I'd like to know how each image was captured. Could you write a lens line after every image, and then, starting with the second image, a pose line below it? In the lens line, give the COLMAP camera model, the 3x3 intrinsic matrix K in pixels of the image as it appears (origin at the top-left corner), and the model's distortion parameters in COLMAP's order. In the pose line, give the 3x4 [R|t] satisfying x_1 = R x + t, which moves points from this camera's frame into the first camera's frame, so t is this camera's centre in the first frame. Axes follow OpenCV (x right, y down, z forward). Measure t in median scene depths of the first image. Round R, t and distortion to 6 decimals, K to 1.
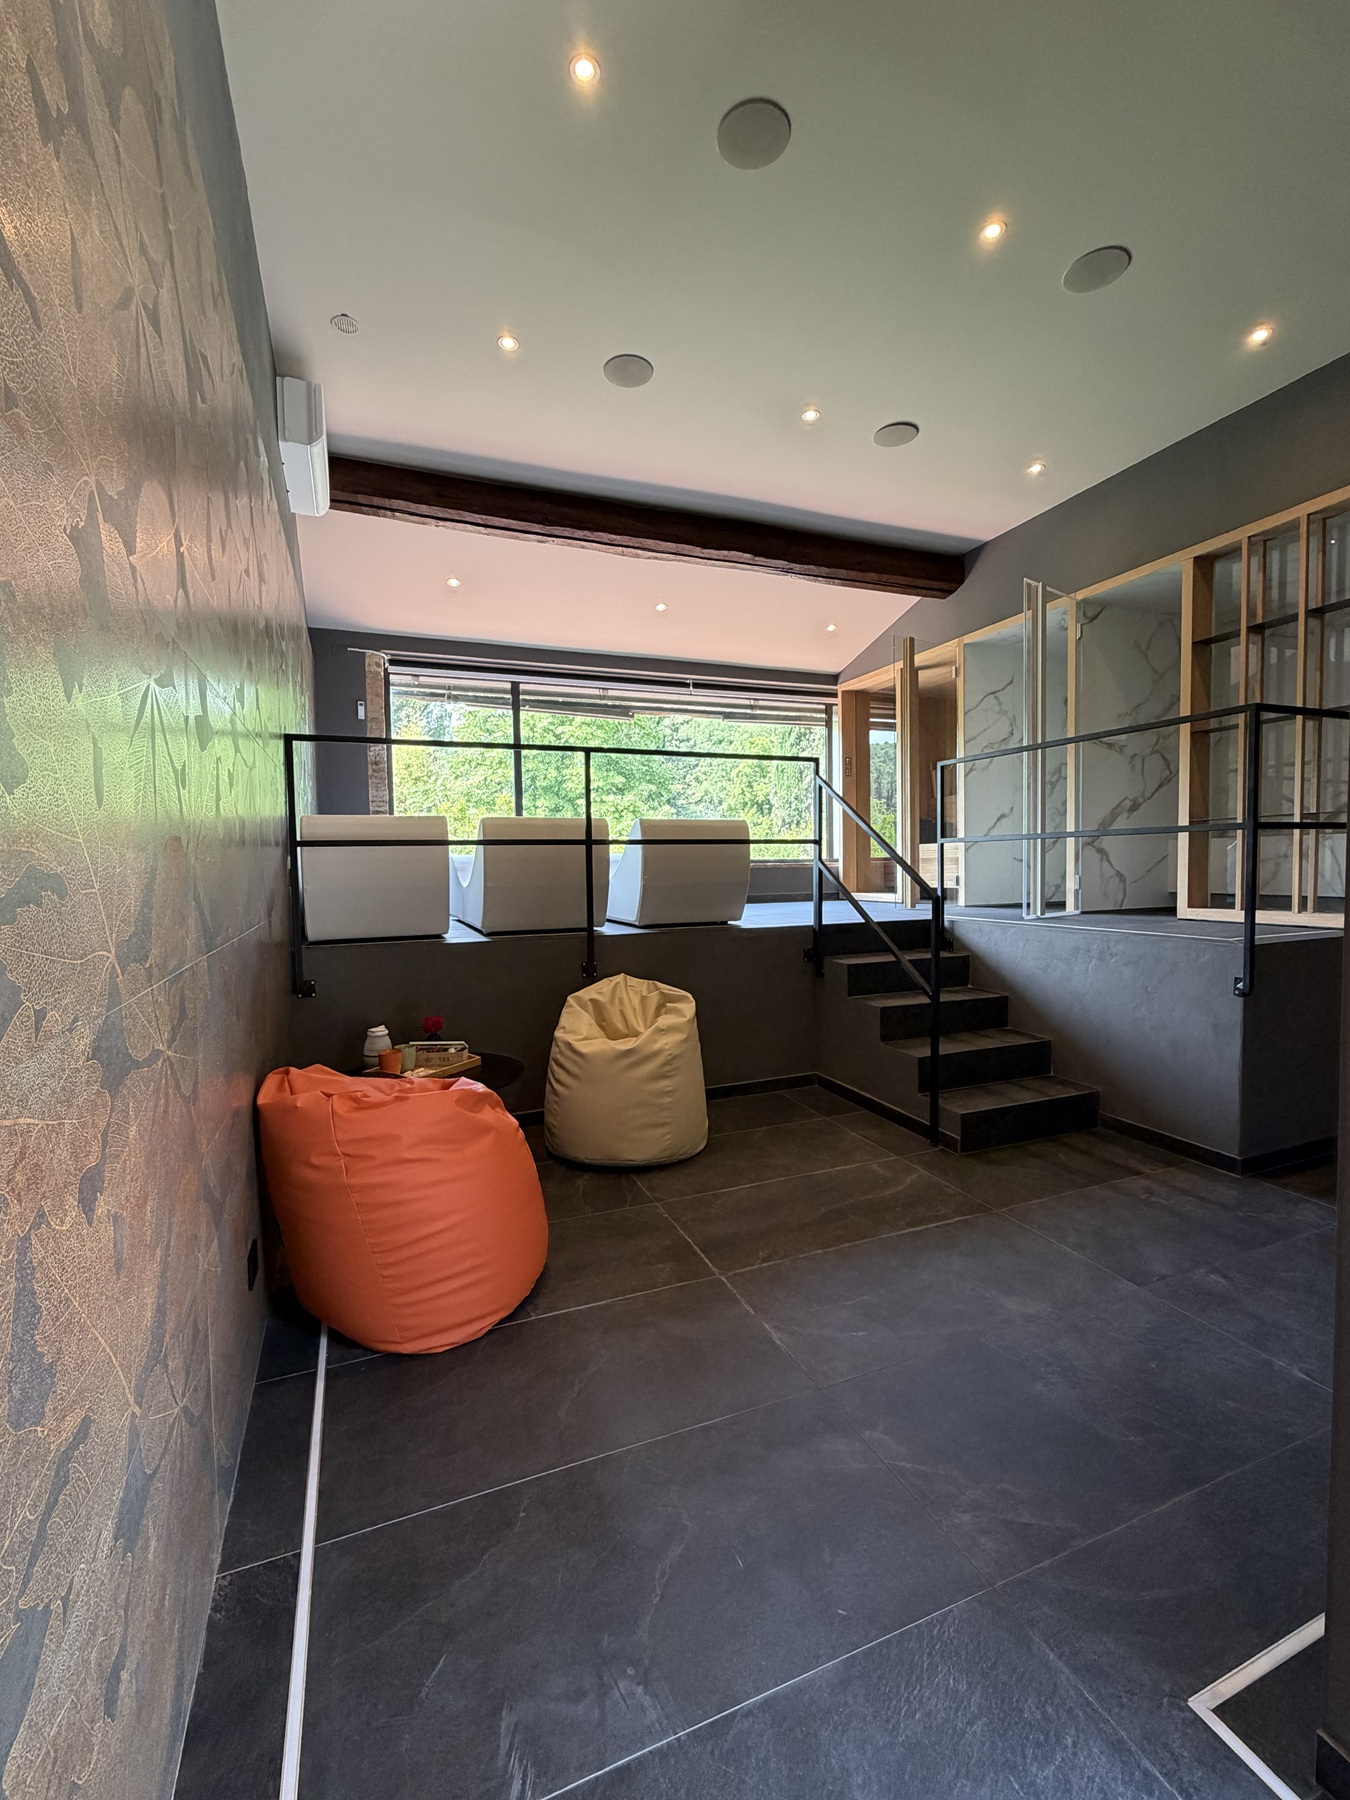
lens RADIAL K [[765.2, 0, 673.5], [0, 765.2, 903.1], [0, 0, 1]] dist [0.006024, 0.000119]
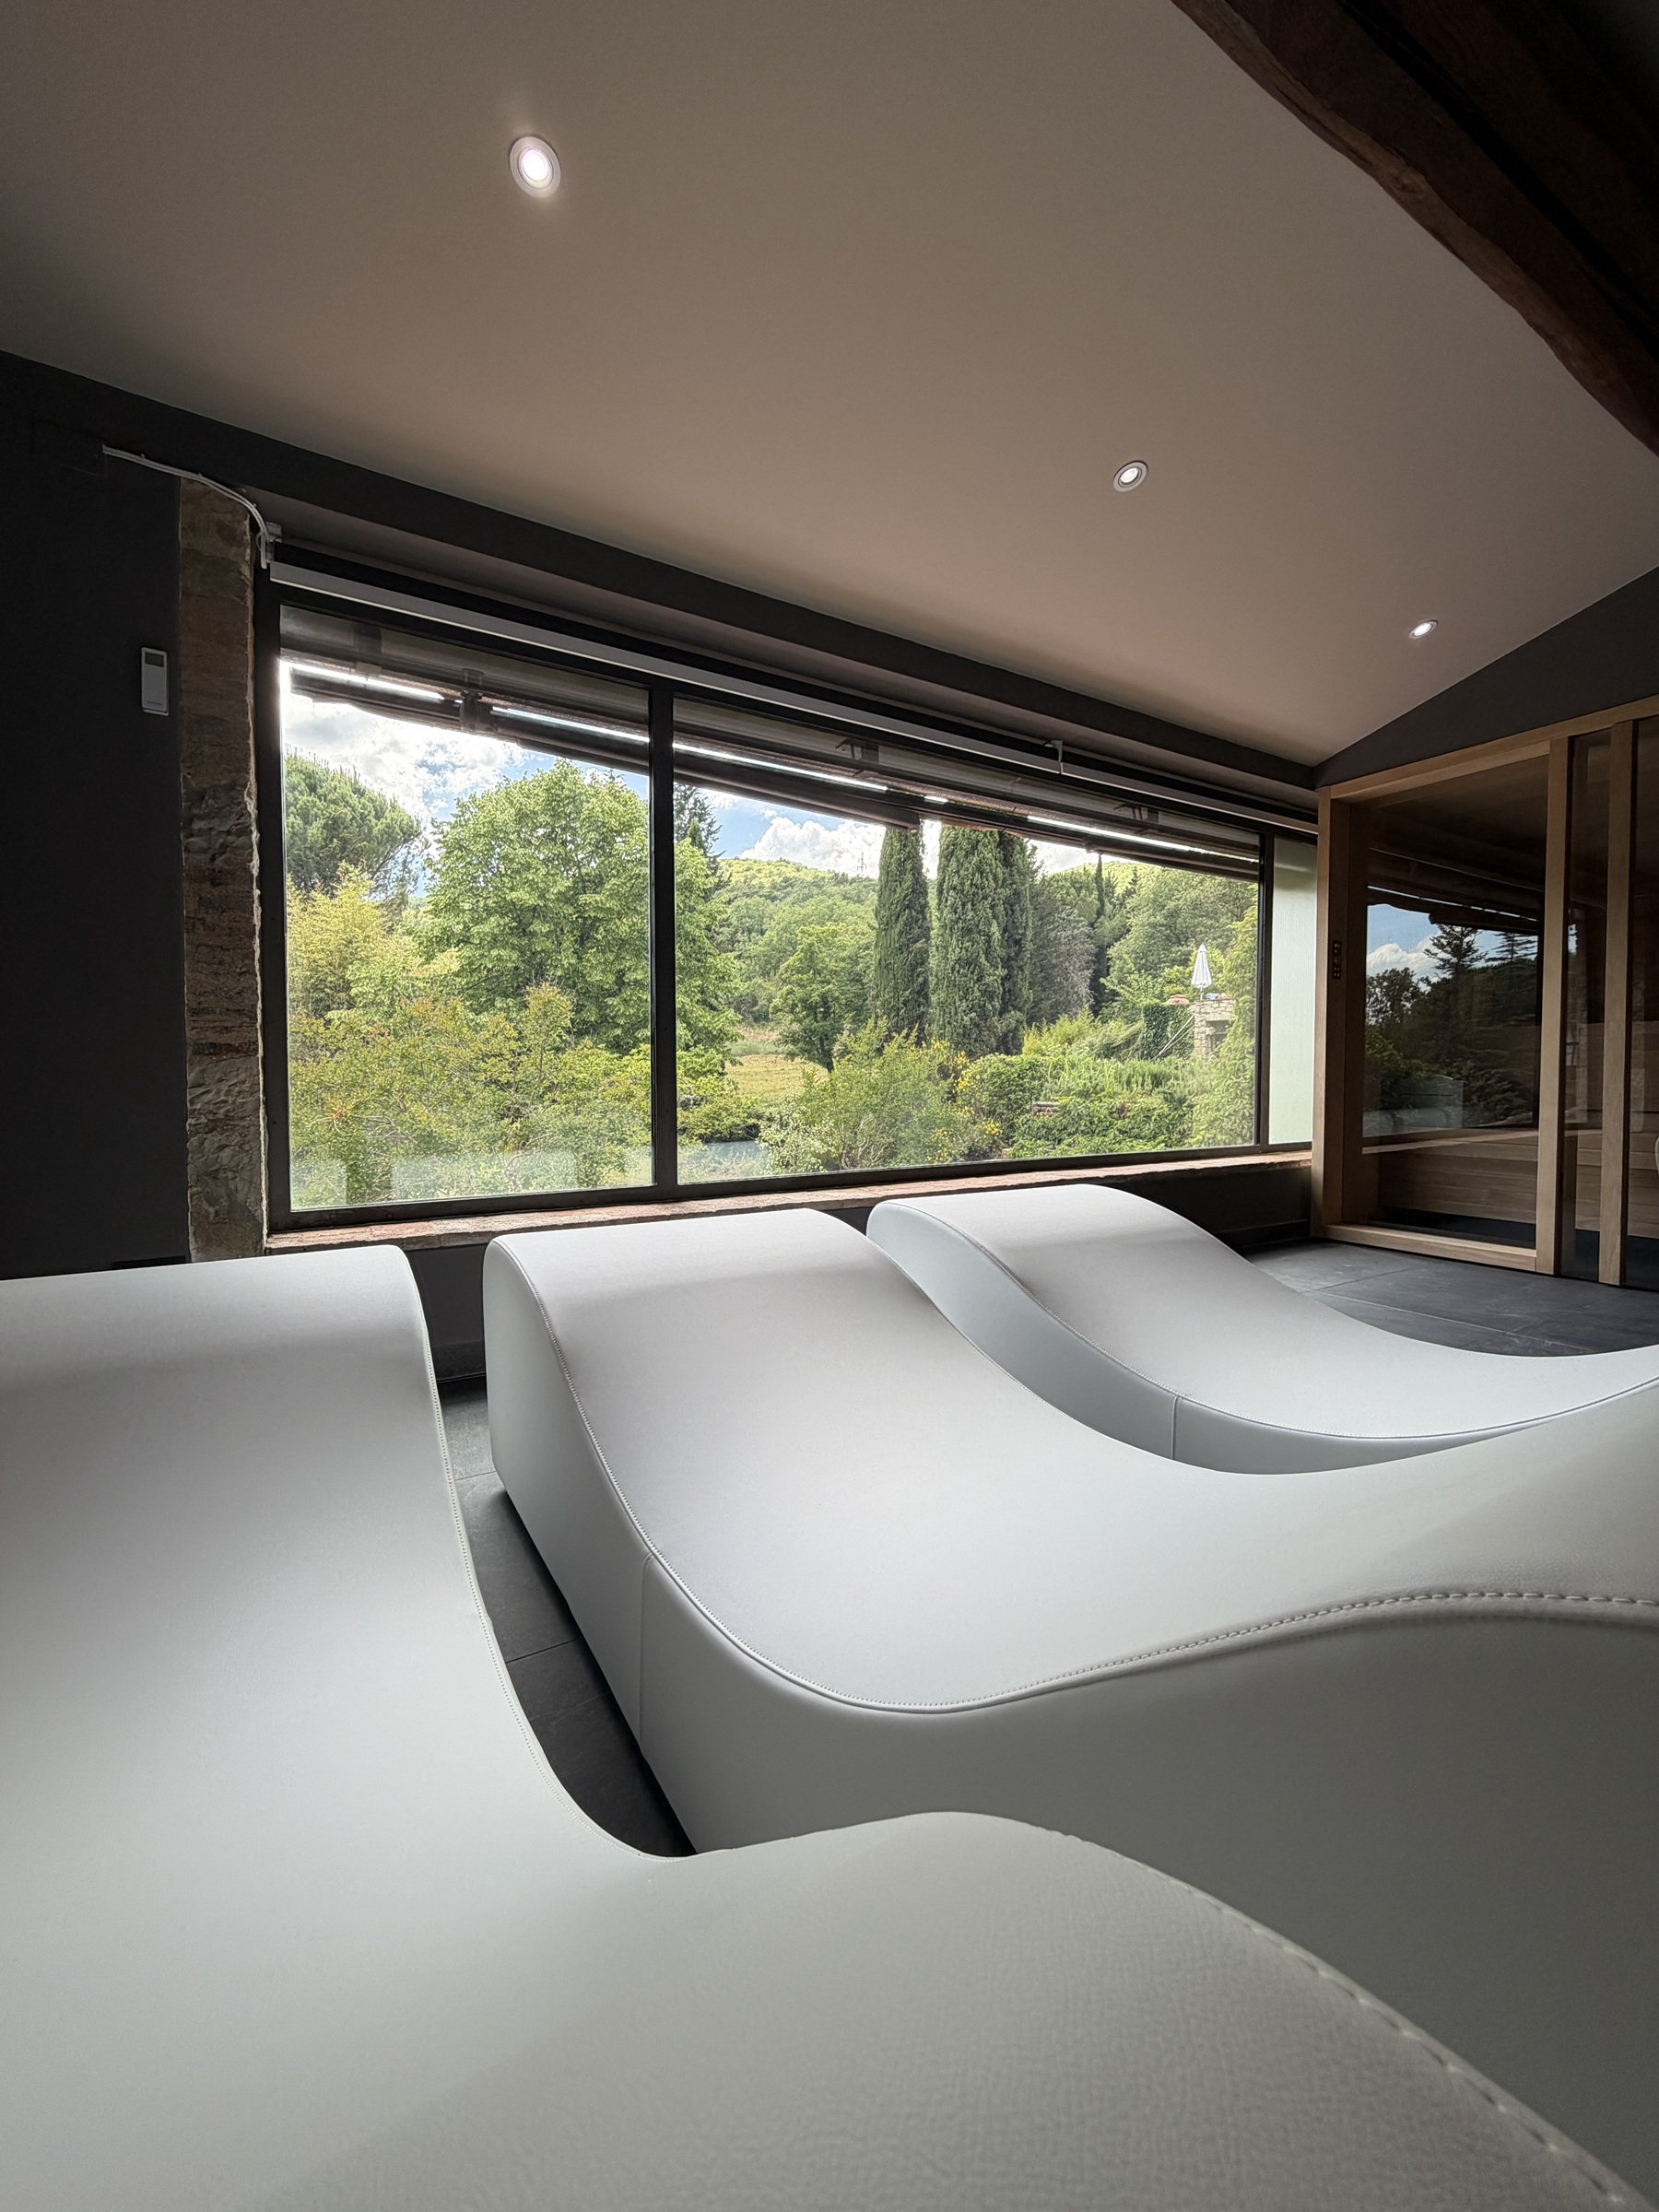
lens RADIAL K [[879.4, 0, 832.7], [0, 879.4, 1103.6], [0, 0, 1]] dist [-0.000941, 0.000936]
pose [[0.986167, 0.013333, 0.165220, -0.324308], [-0.010742, 0.999805, -0.016563, -0.144869], [-0.165409, 0.014559, 0.986118, 0.971099]]
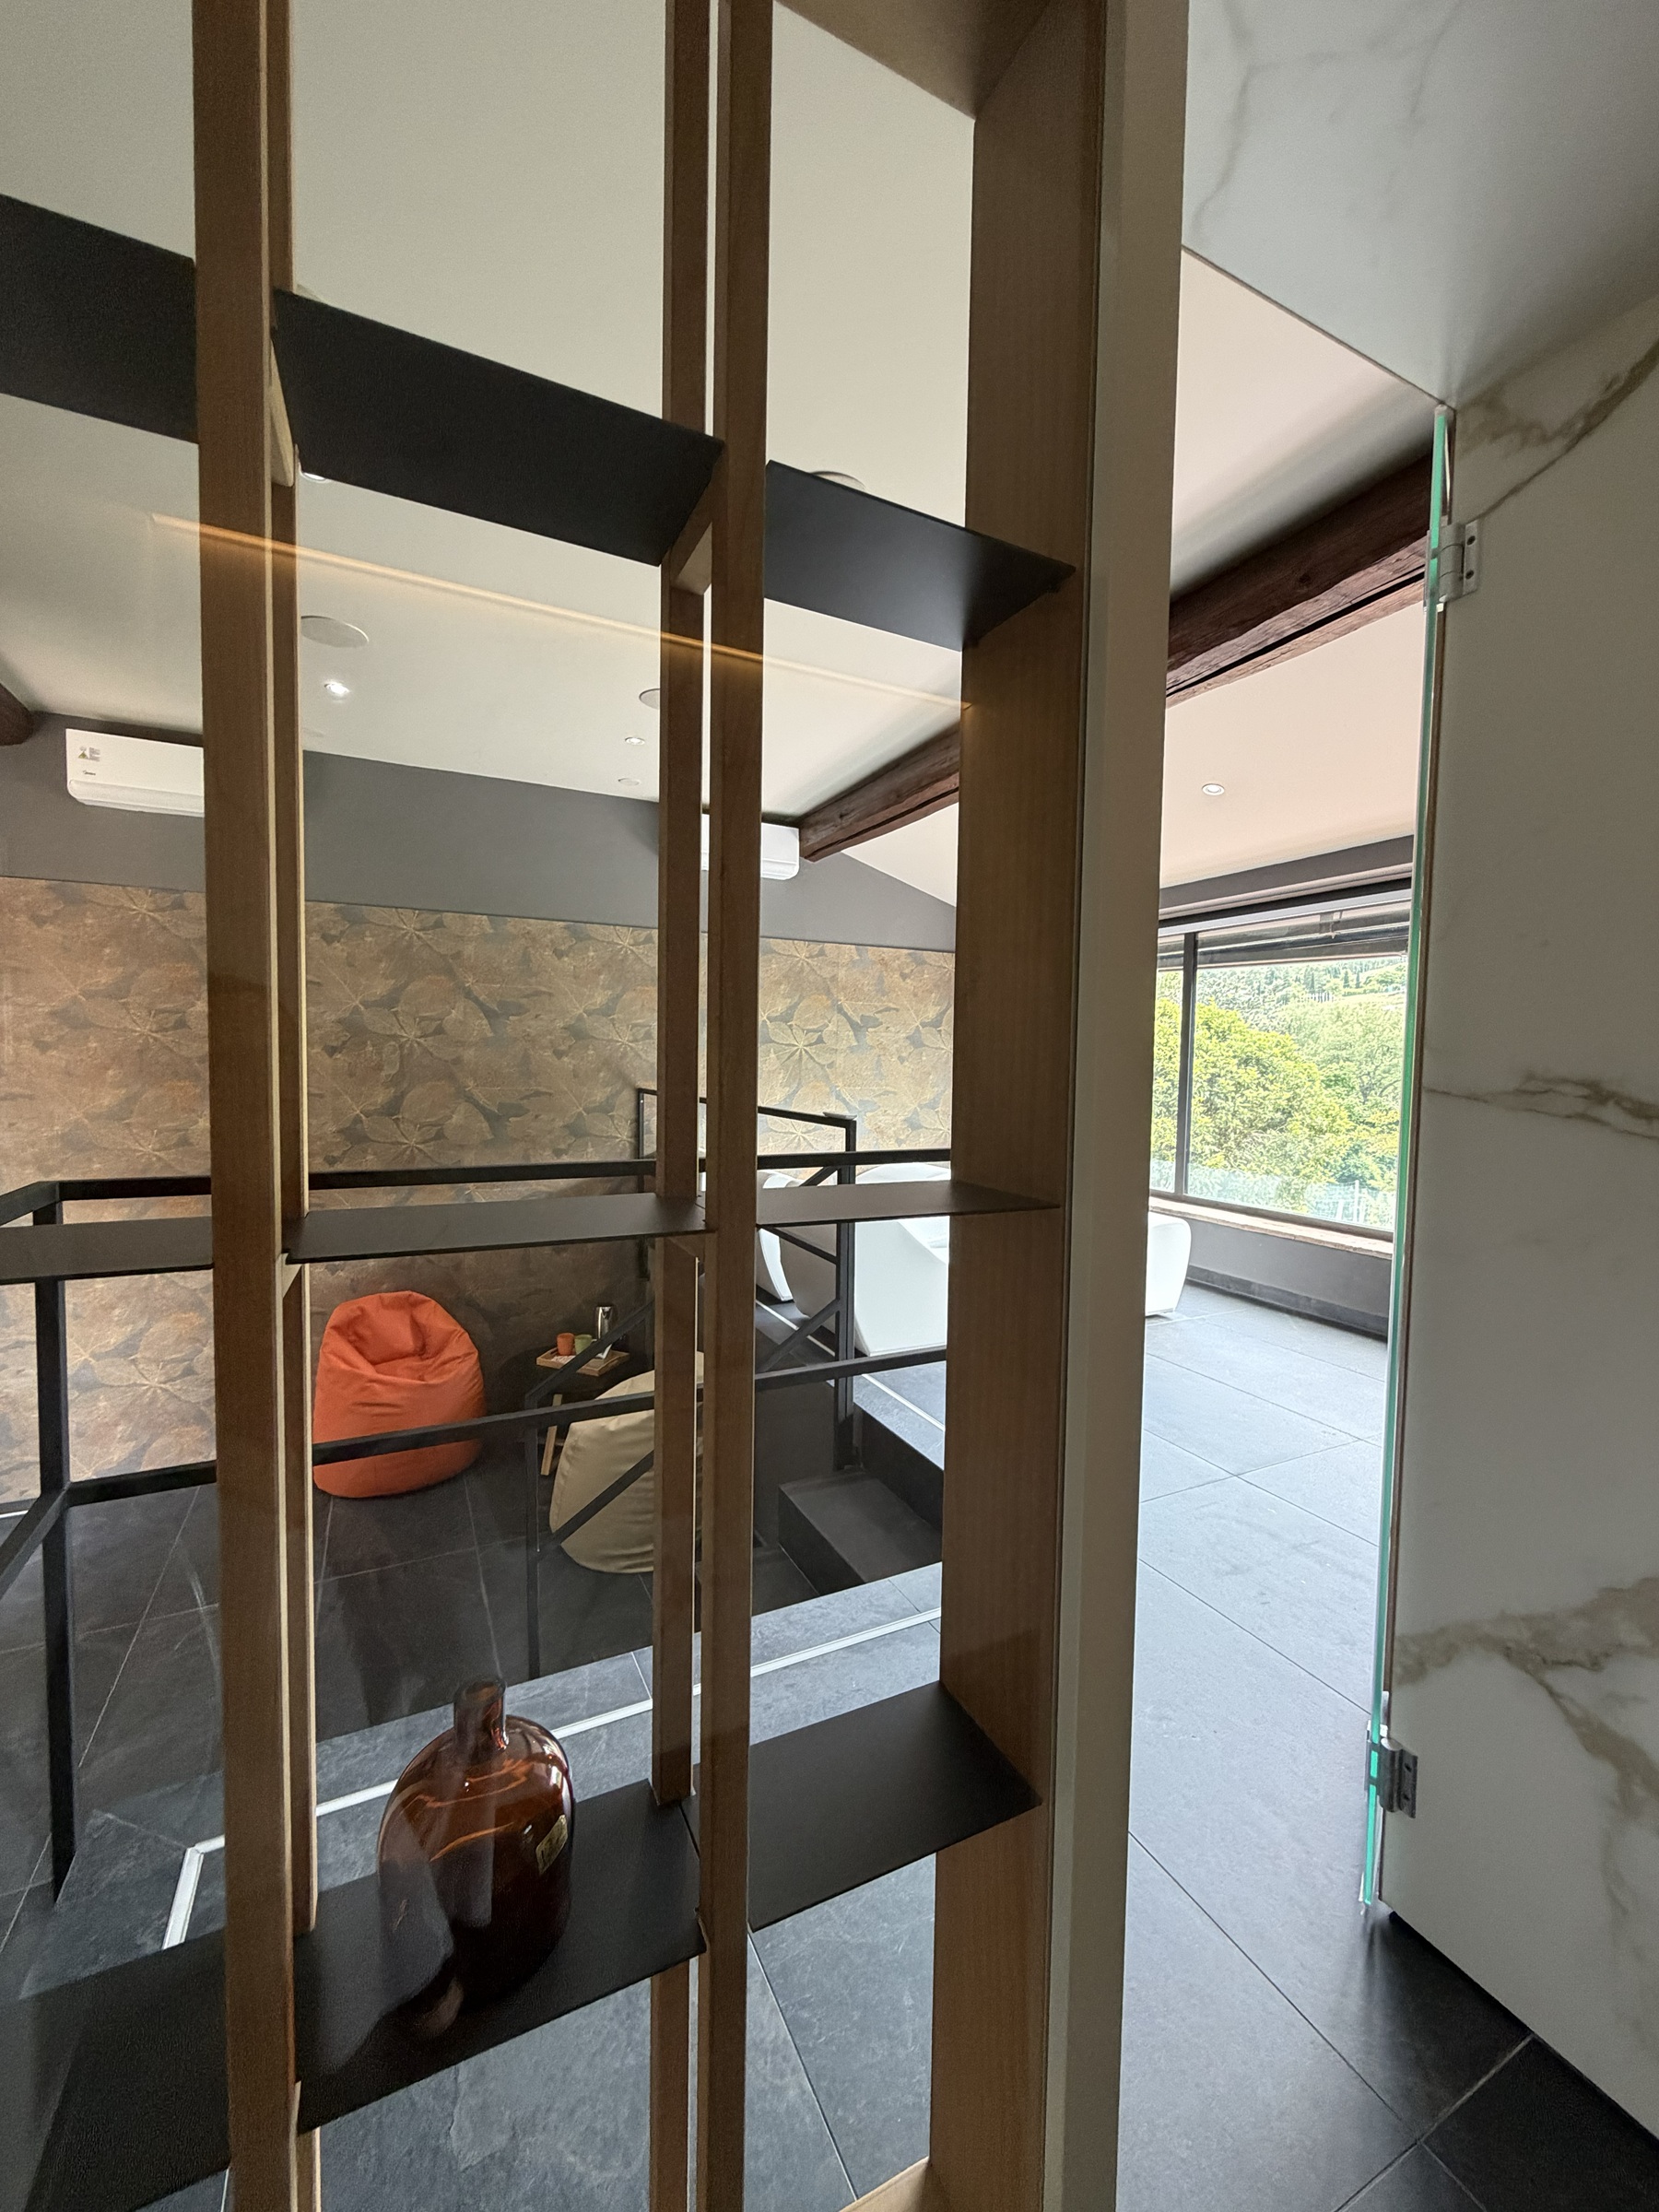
lens RADIAL K [[879.4, 0, 832.0], [0, 879.4, 1100.6], [0, 0, 1]] dist [-0.000941, 0.000936]
pose [[0.077230, 0.067461, -0.994728, 0.946651], [-0.068184, 0.995730, 0.062235, -0.277534], [0.994679, 0.063018, 0.081500, 1.051448]]
